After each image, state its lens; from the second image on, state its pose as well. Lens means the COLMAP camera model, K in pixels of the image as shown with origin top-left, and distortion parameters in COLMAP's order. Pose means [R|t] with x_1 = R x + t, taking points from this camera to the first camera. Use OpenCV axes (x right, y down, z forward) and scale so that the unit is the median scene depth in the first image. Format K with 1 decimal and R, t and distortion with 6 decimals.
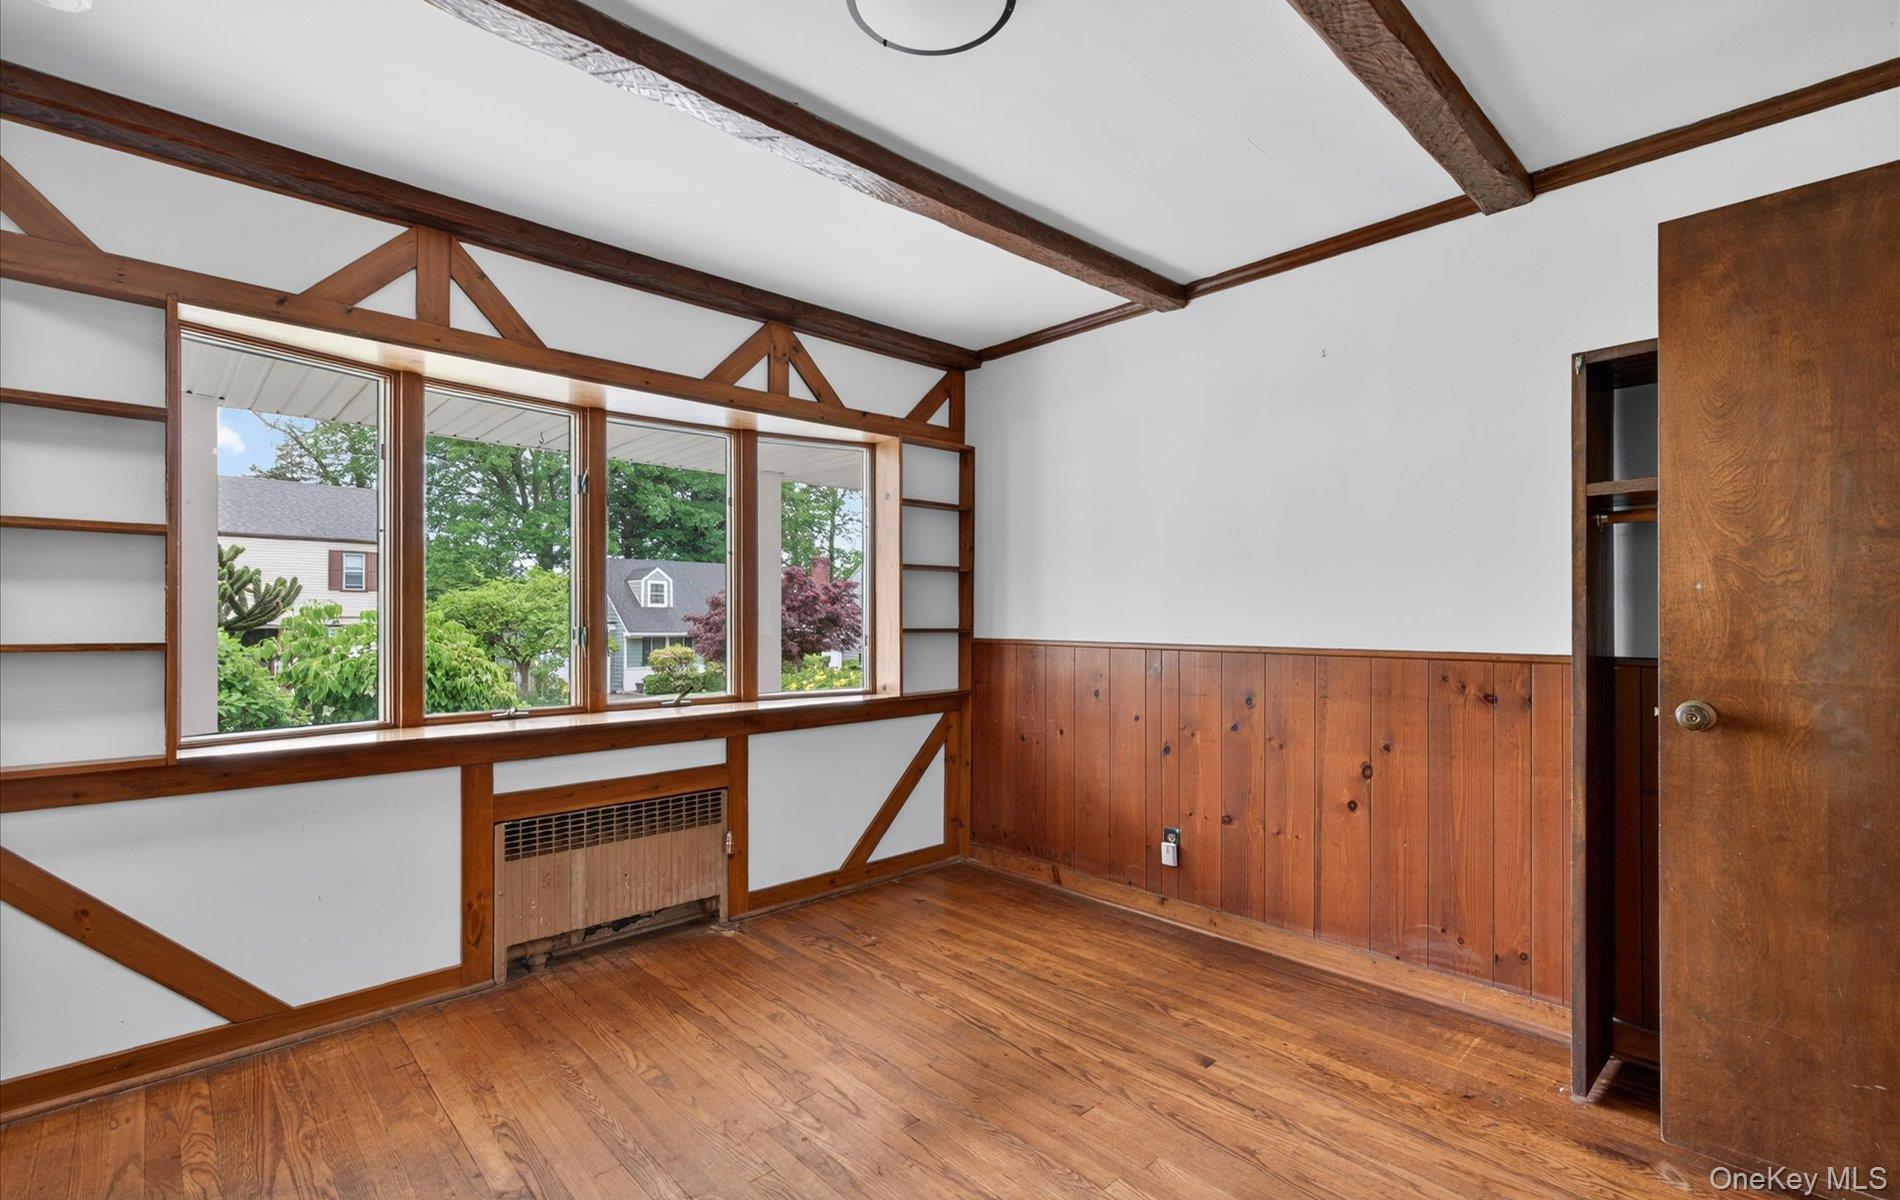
lens RADIAL K [[853.4, 0, 953.4], [0, 853.4, 612.3], [0, 0, 1]] dist [0.000833, 0.000995]
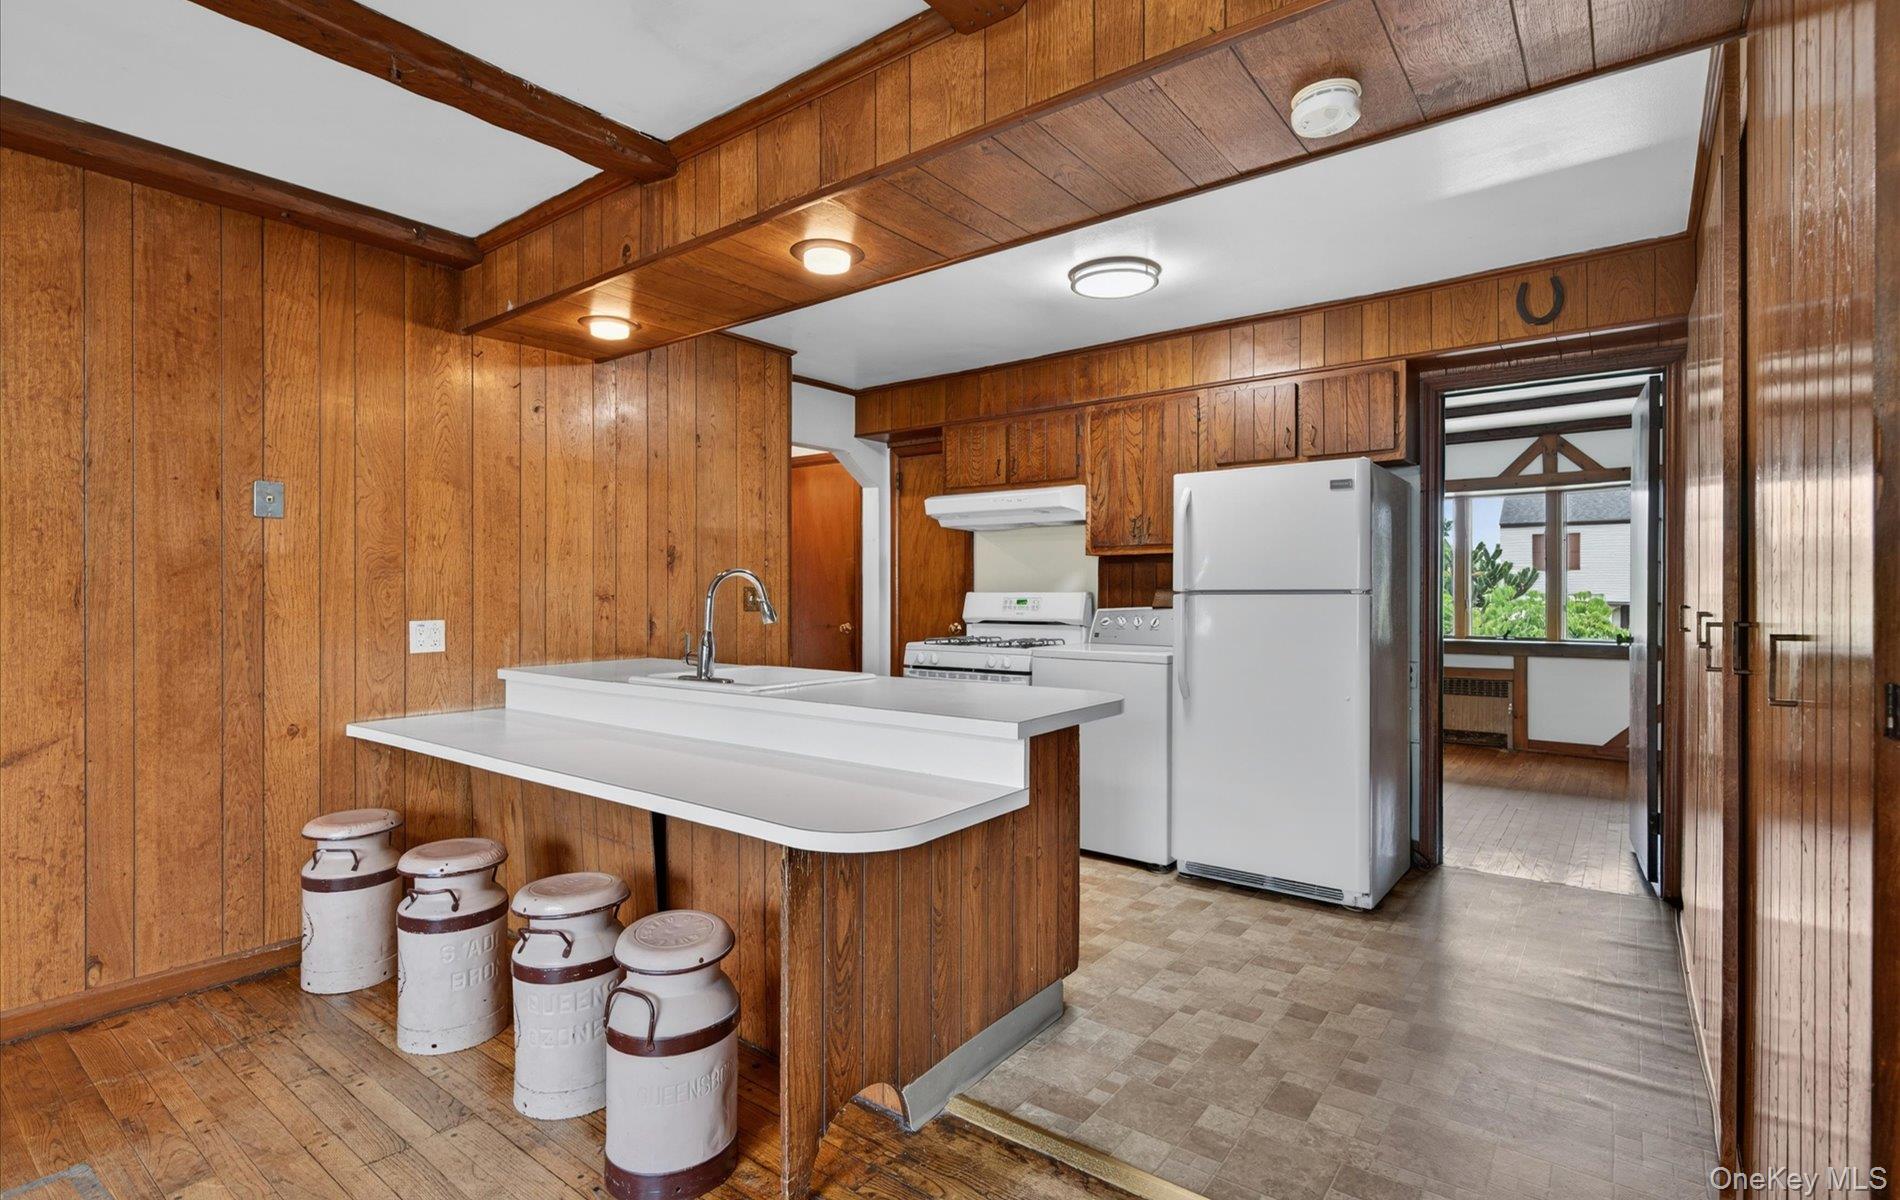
lens RADIAL K [[897.6, 0, 950.8], [0, 897.6, 594.9], [0, 0, 1]] dist [0.001366, -0.000062]
pose [[0.151227, -0.000294, -0.988499, 1.790990], [0.006929, 0.999976, 0.000763, -0.004195], [0.988475, -0.006965, 0.151225, -0.667278]]
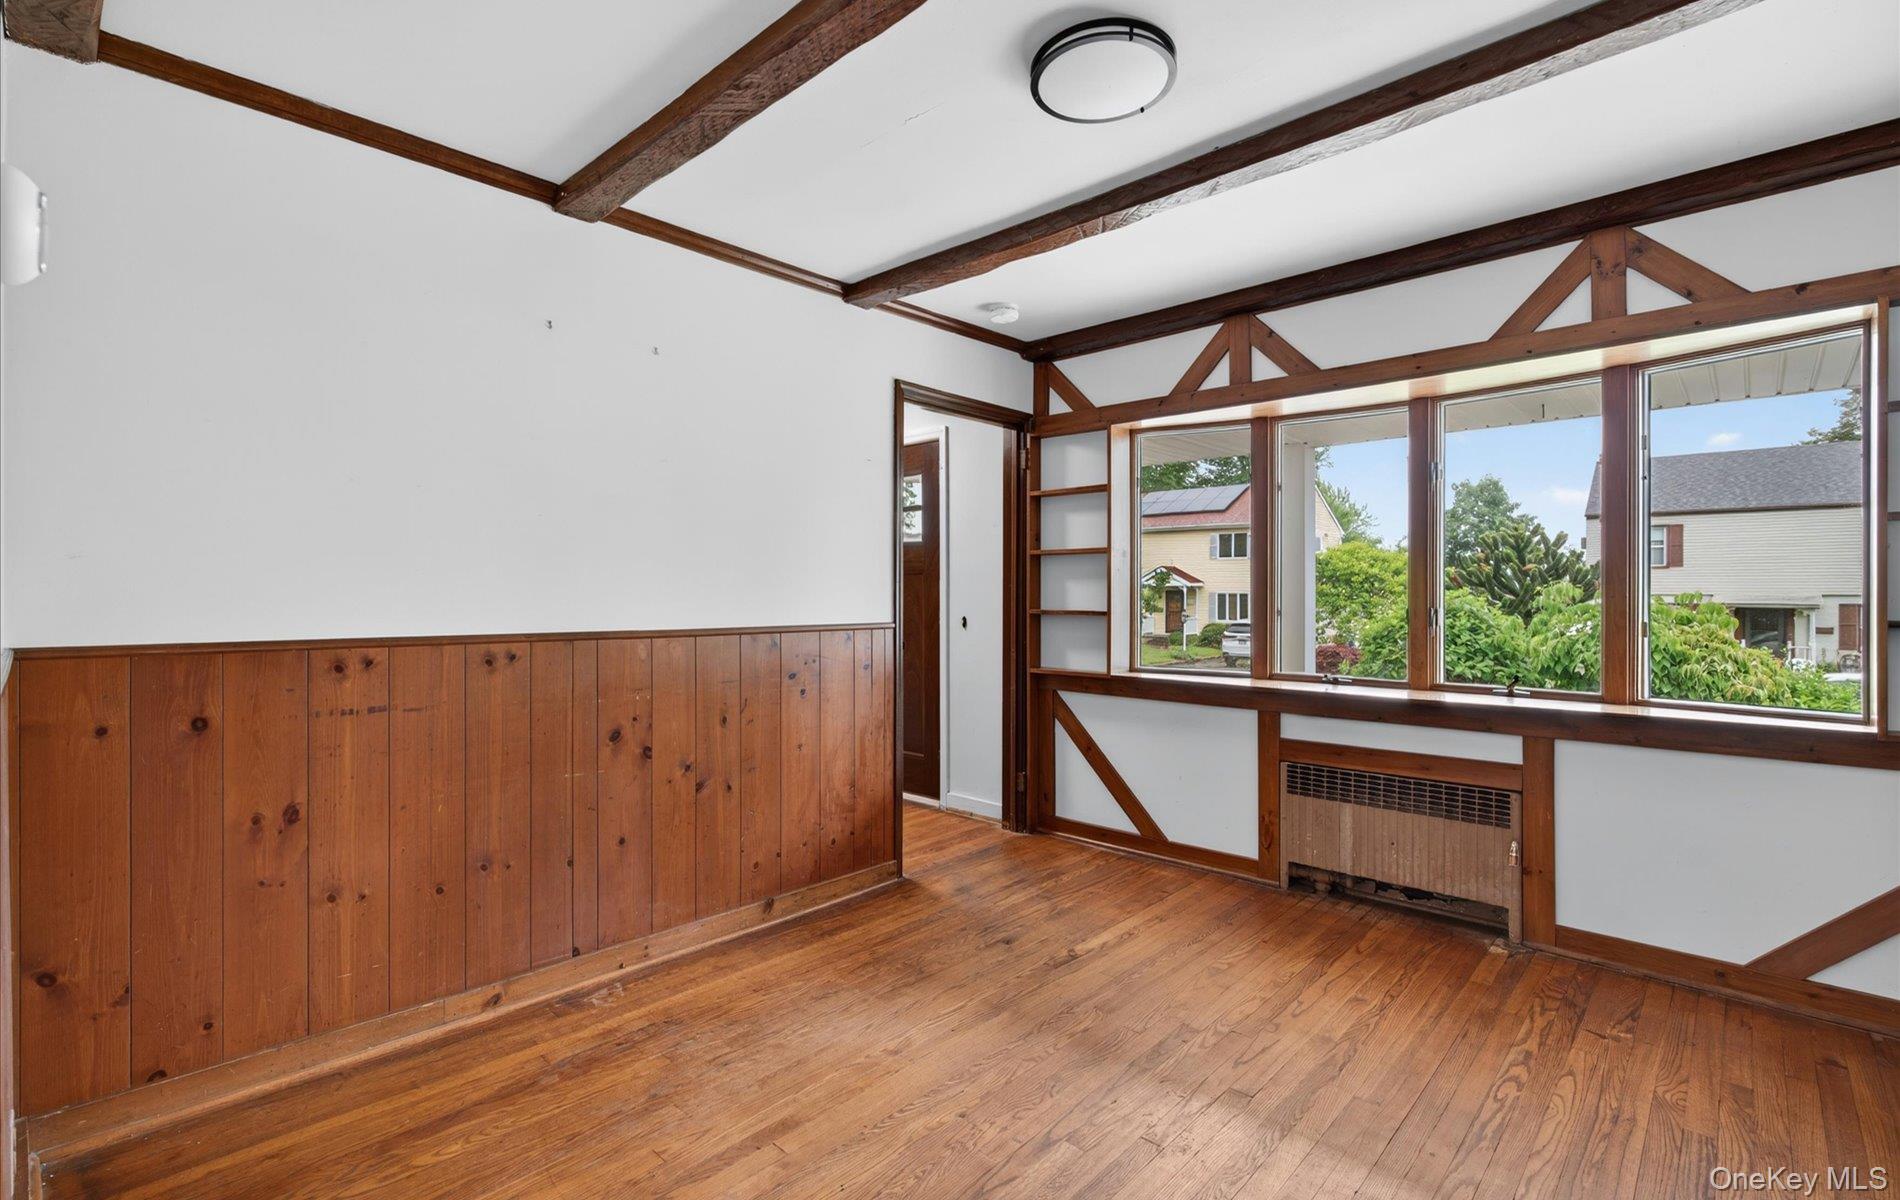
lens RADIAL K [[853.4, 0, 943.2], [0, 853.4, 597.6], [0, 0, 1]] dist [0.000833, 0.000995]
pose [[0.049552, 0.002231, -0.998769, 0.663408], [0.006653, 0.999975, 0.002563, -0.001806], [0.998749, -0.006772, 0.049536, 0.409844]]
